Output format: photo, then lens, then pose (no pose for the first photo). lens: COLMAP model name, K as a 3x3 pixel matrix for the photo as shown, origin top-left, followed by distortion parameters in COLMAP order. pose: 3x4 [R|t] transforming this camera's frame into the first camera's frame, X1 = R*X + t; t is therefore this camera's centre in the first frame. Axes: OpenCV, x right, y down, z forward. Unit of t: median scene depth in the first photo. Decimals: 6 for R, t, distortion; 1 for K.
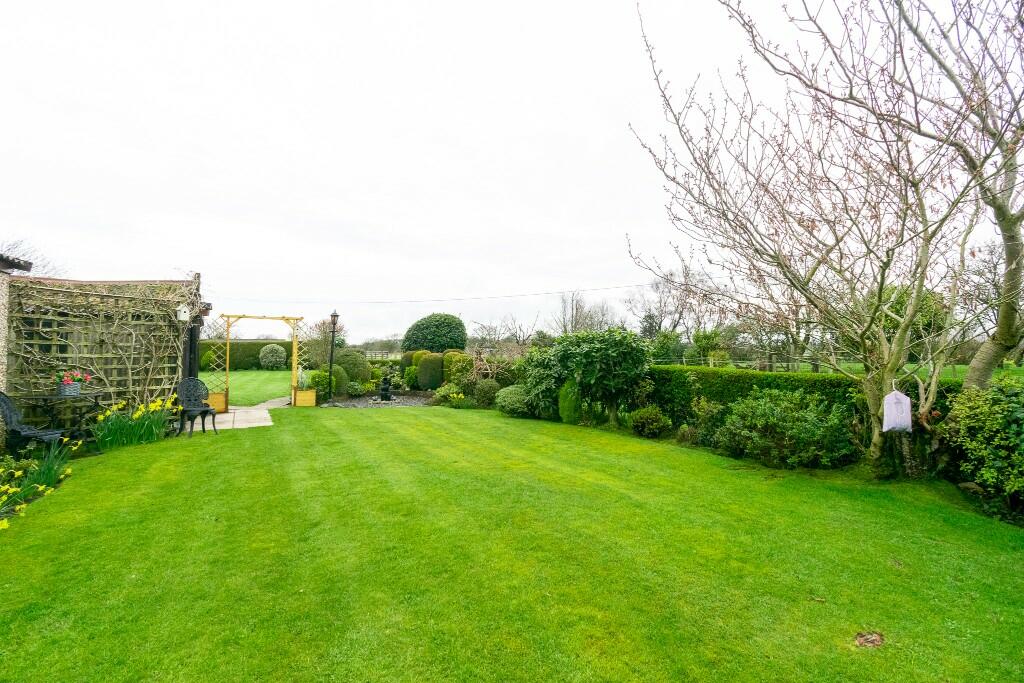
lens RADIAL K [[451.3, 0, 514.2], [0, 451.3, 344.3], [0, 0, 1]] dist [0.004173, 0.000278]
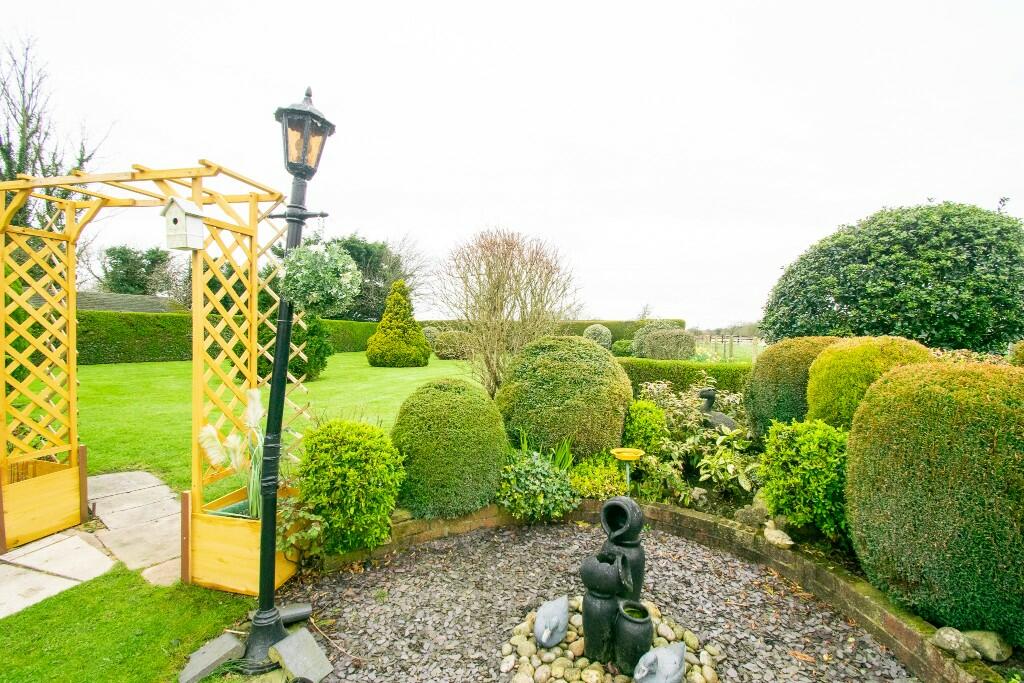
lens RADIAL K [[451.3, 0, 512.9], [0, 451.3, 337.6], [0, 0, 1]] dist [0.004173, 0.000278]
pose [[0.720864, 0.021524, -0.692742, -0.151810], [-0.005967, 0.999673, 0.024851, 0.009301], [0.693051, -0.013781, 0.720757, 0.638008]]
